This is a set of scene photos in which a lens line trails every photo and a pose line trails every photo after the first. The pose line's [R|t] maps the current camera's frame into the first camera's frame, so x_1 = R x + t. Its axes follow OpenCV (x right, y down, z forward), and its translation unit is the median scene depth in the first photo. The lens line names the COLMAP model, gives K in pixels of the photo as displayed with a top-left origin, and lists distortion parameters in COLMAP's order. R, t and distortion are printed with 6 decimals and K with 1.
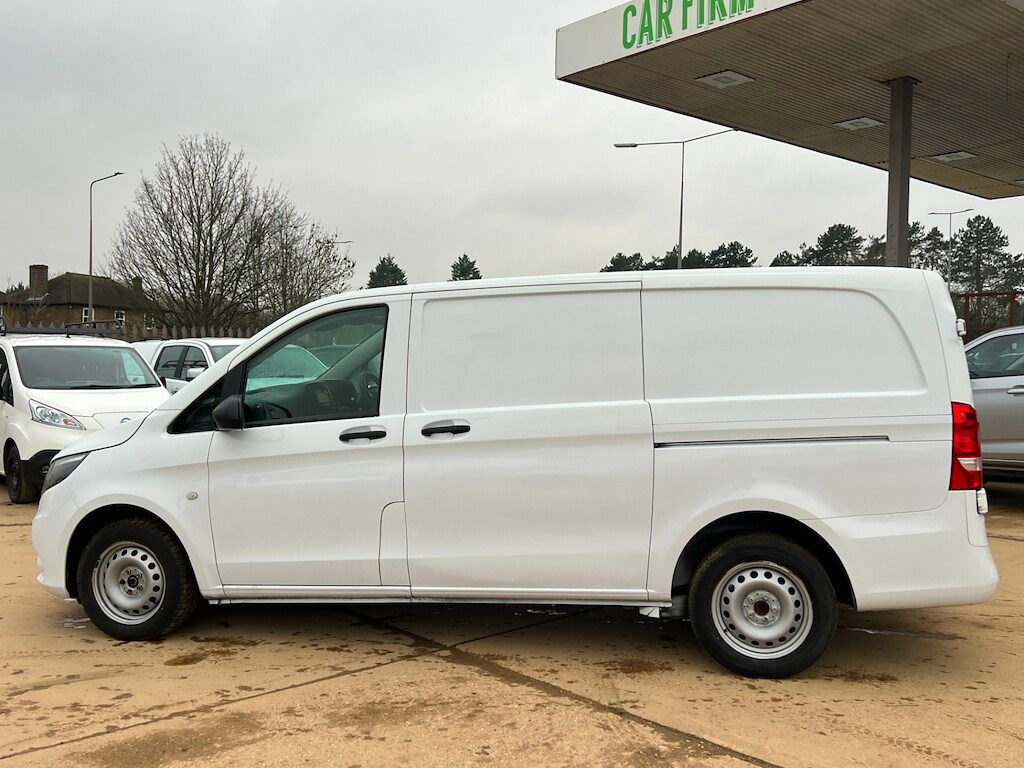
lens RADIAL K [[944.0, 0, 516.0], [0, 944.0, 378.0], [0, 0, 1]] dist [0.069166, -0.099090]
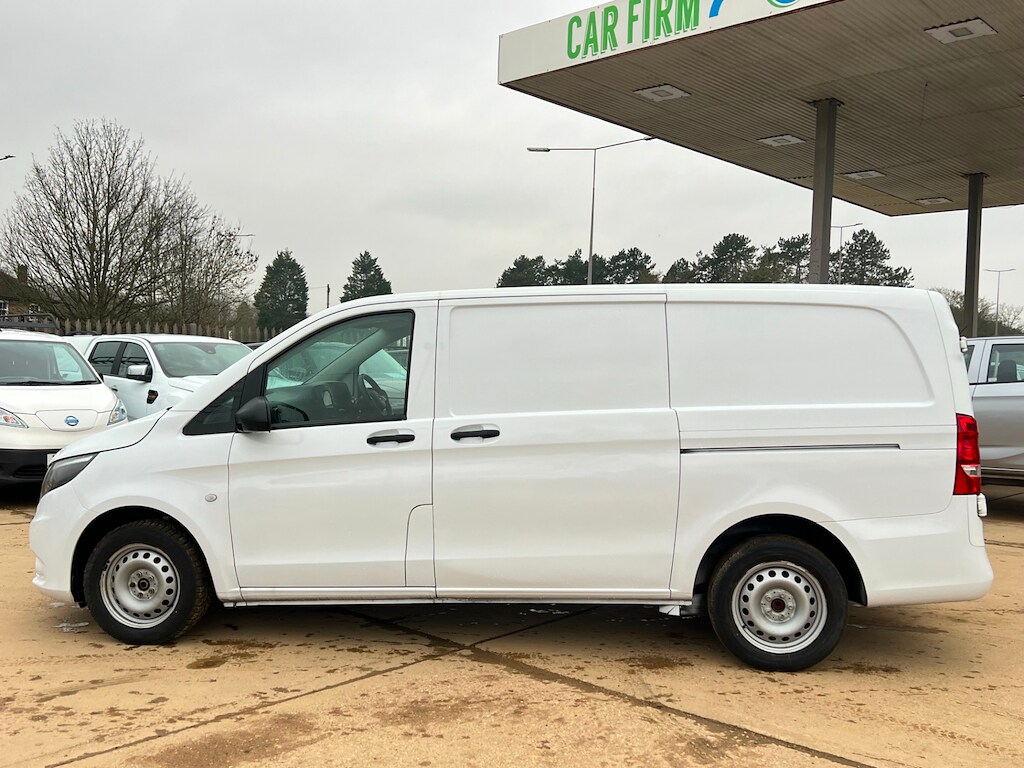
lens RADIAL K [[944.0, 0, 516.0], [0, 944.0, 378.0], [0, 0, 1]] dist [0.069166, -0.099090]
pose [[0.994318, 0.015523, 0.105309, -0.139224], [-0.015492, 0.999879, -0.001115, -0.005511], [-0.105314, -0.000523, 0.994439, -0.022505]]
